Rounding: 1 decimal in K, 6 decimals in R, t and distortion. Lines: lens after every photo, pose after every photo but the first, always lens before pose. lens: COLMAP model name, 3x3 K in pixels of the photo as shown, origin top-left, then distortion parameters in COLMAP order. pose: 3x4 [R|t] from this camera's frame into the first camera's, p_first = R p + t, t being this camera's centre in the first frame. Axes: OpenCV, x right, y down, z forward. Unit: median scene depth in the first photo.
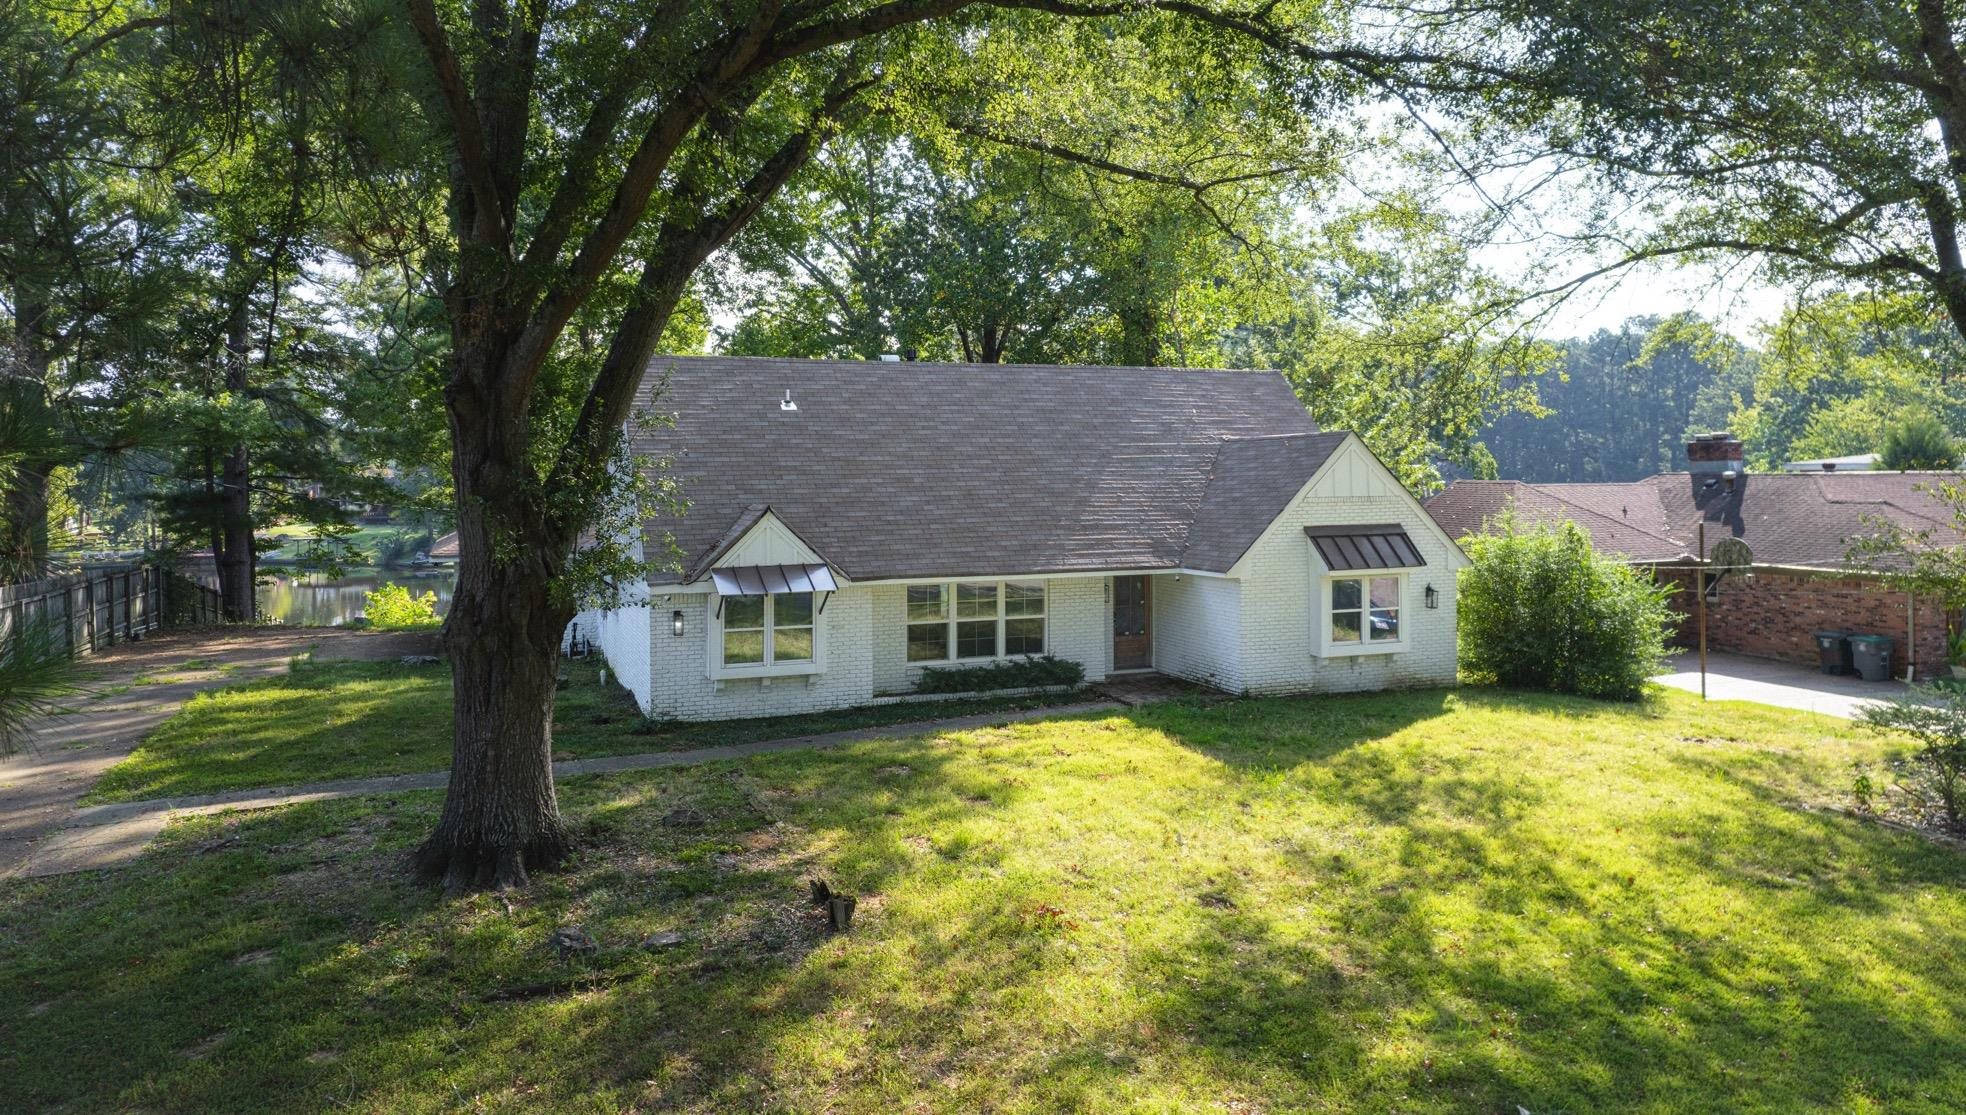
lens RADIAL K [[1212.3, 0, 983.6], [0, 1212.3, 545.7], [0, 0, 1]] dist [-0.025373, 0.000563]
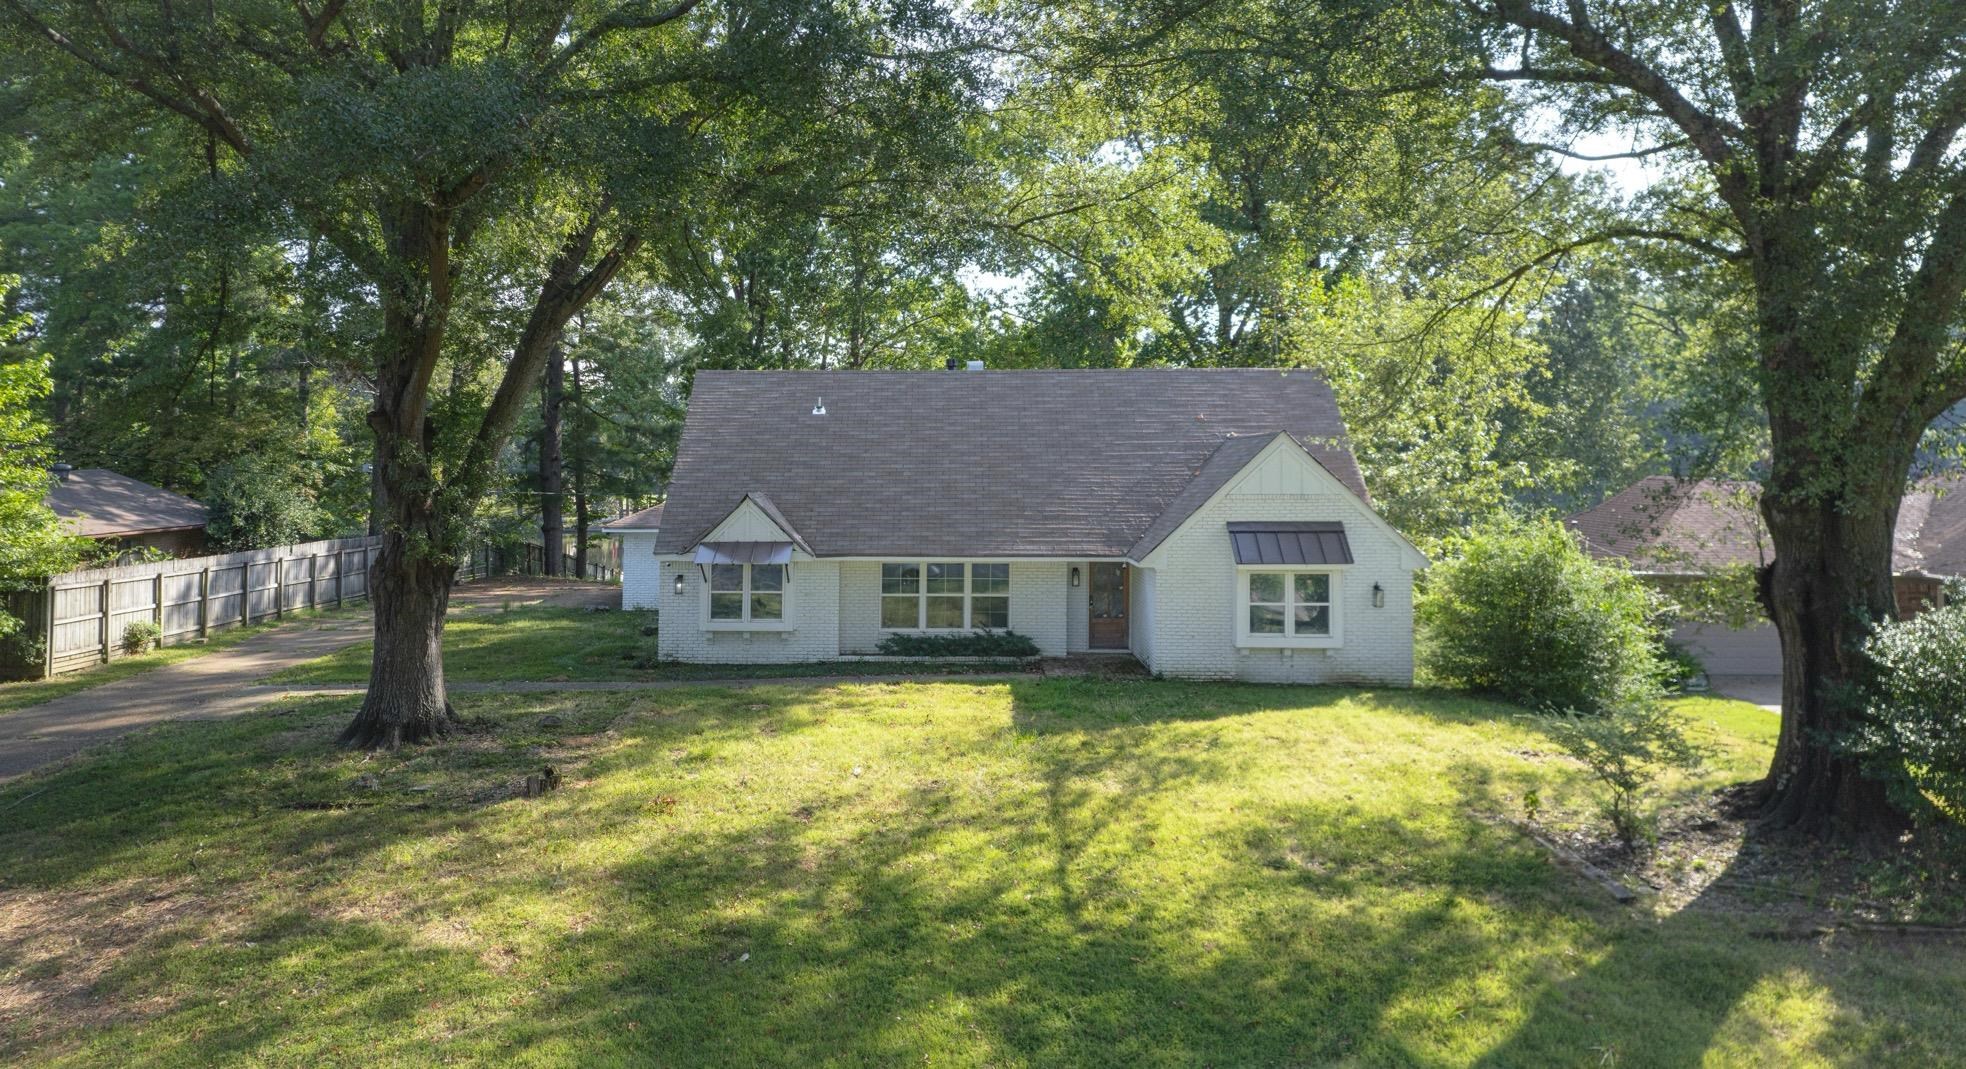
lens RADIAL K [[1216.5, 0, 931.4], [0, 1216.5, 456.6], [0, 0, 1]] dist [0.029666, -0.001012]
pose [[0.924868, 0.005858, -0.380244, 0.432289], [-0.028530, 0.998132, -0.054015, -0.007593], [0.379218, 0.060805, 0.923308, -0.084647]]
